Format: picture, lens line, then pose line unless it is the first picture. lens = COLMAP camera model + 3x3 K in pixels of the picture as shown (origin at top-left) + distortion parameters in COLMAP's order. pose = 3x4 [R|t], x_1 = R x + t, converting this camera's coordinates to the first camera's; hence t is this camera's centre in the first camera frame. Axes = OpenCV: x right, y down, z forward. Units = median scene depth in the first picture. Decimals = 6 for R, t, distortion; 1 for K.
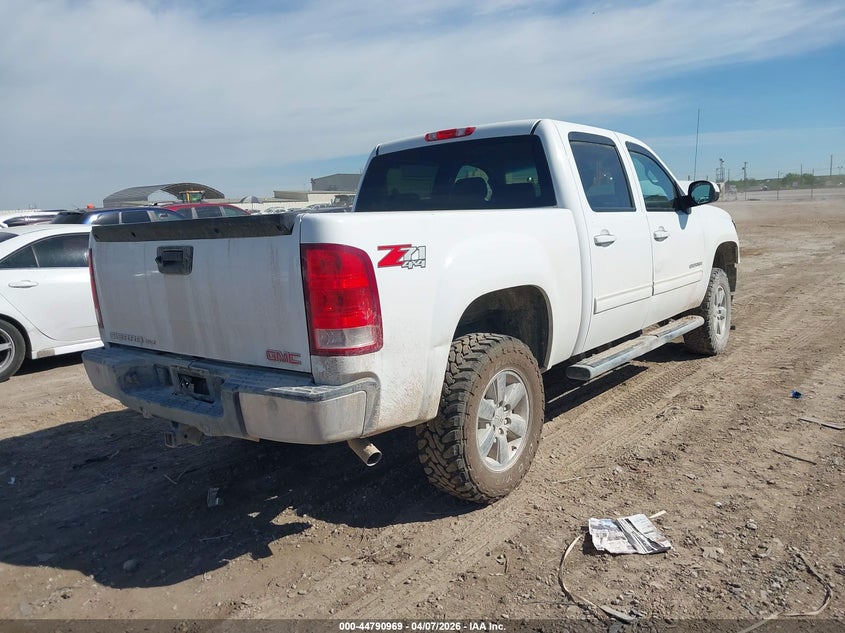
lens RADIAL K [[669.4, 0, 422.5], [0, 669.4, 316.5], [0, 0, 1]] dist [0.014396, 0.006588]
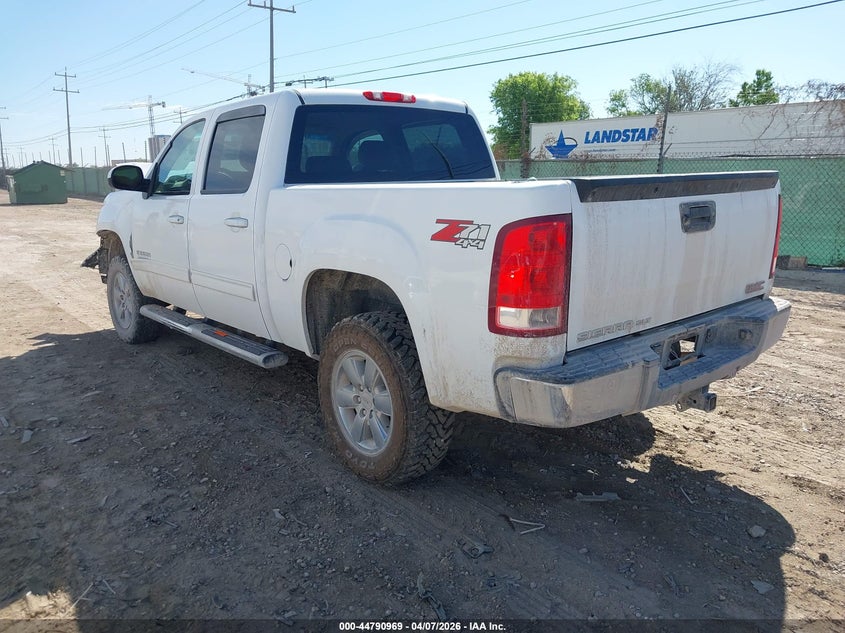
lens RADIAL K [[669.4, 0, 422.5], [0, 669.4, 316.5], [0, 0, 1]] dist [0.014396, 0.006588]
pose [[0.176619, -0.157344, 0.971622, -1.295102], [0.153001, 0.979530, 0.130813, -0.121620], [-0.972315, 0.125556, 0.197077, 1.138447]]
